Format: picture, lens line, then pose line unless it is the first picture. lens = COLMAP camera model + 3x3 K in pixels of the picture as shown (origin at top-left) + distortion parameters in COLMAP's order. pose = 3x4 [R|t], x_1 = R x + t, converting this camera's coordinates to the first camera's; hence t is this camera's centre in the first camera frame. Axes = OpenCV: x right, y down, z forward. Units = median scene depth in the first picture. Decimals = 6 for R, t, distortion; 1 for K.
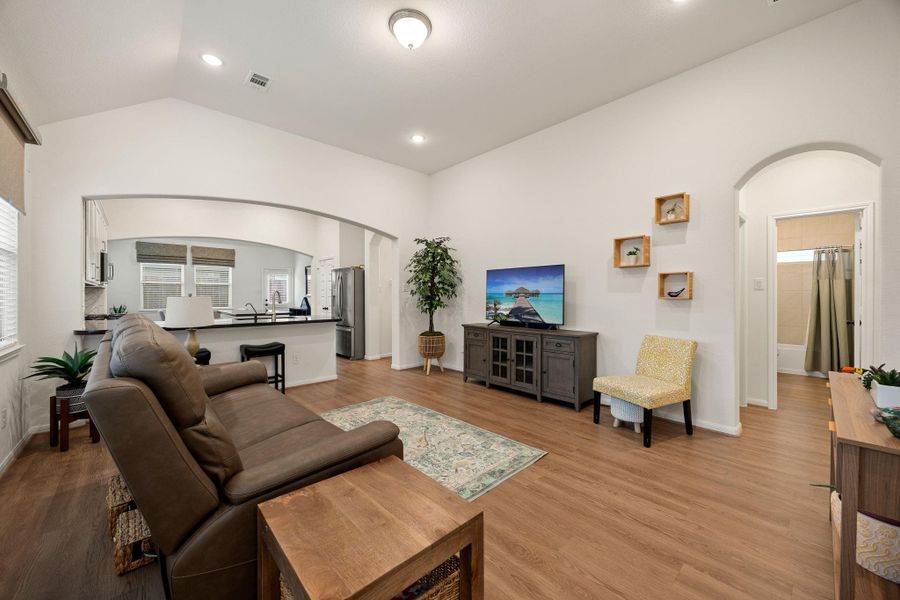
lens RADIAL K [[345.3, 0, 456.6], [0, 345.3, 300.5], [0, 0, 1]] dist [-0.002768, -0.000387]
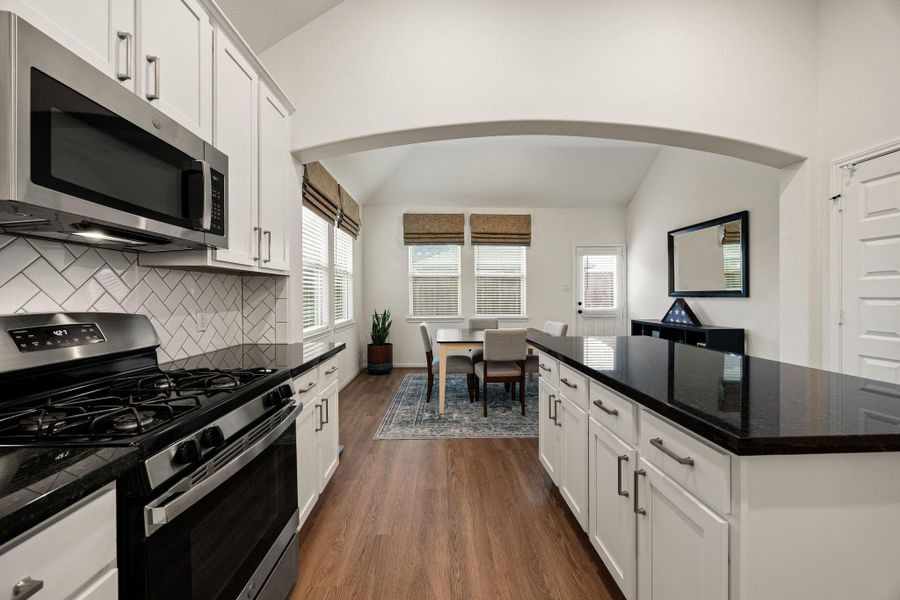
lens RADIAL K [[345.3, 0, 452.7], [0, 345.3, 295.8], [0, 0, 1]] dist [-0.002768, -0.000387]
pose [[0.754903, -0.003556, -0.655827, -1.222570], [-0.001426, 0.999974, -0.007063, -0.029540], [0.655835, 0.006267, 0.754878, 1.616653]]
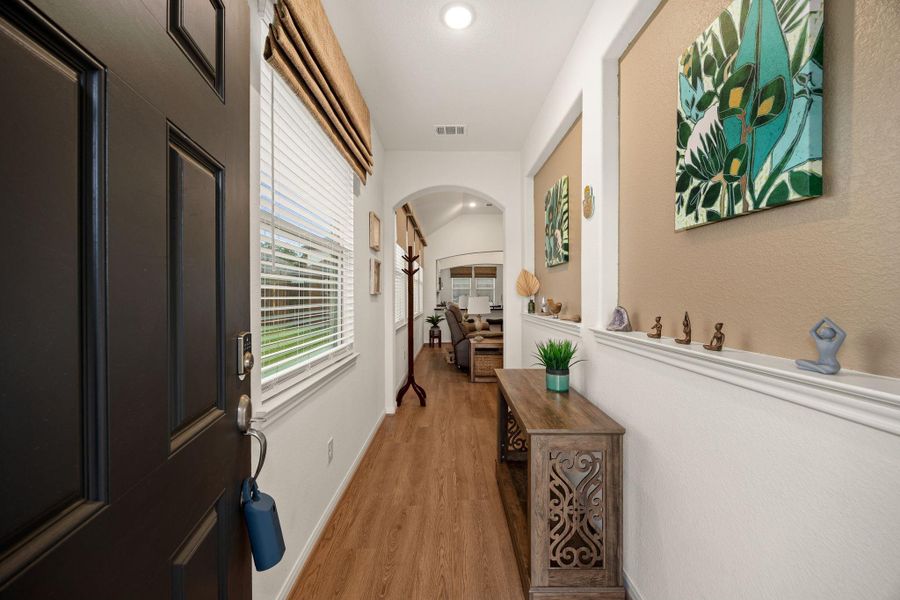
lens RADIAL K [[345.3, 0, 452.1], [0, 345.3, 298.9], [0, 0, 1]] dist [-0.002768, -0.000387]
pose [[0.737049, -0.000266, -0.675840, 0.914089], [-0.002706, 0.999991, -0.003344, 0.020103], [0.675834, 0.004294, 0.737041, -0.996134]]
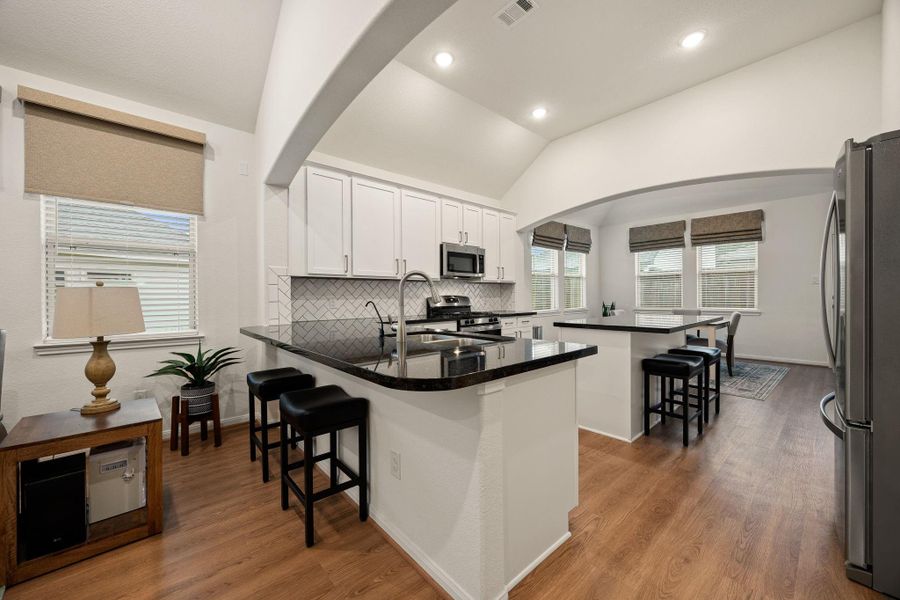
lens RADIAL K [[345.3, 0, 453.1], [0, 345.3, 298.4], [0, 0, 1]] dist [-0.002768, -0.000387]
pose [[-0.023076, 0.002351, -0.999731, -0.182159], [0.001407, 0.999996, 0.002320, -0.002456], [0.999733, -0.001353, -0.023079, 1.661075]]
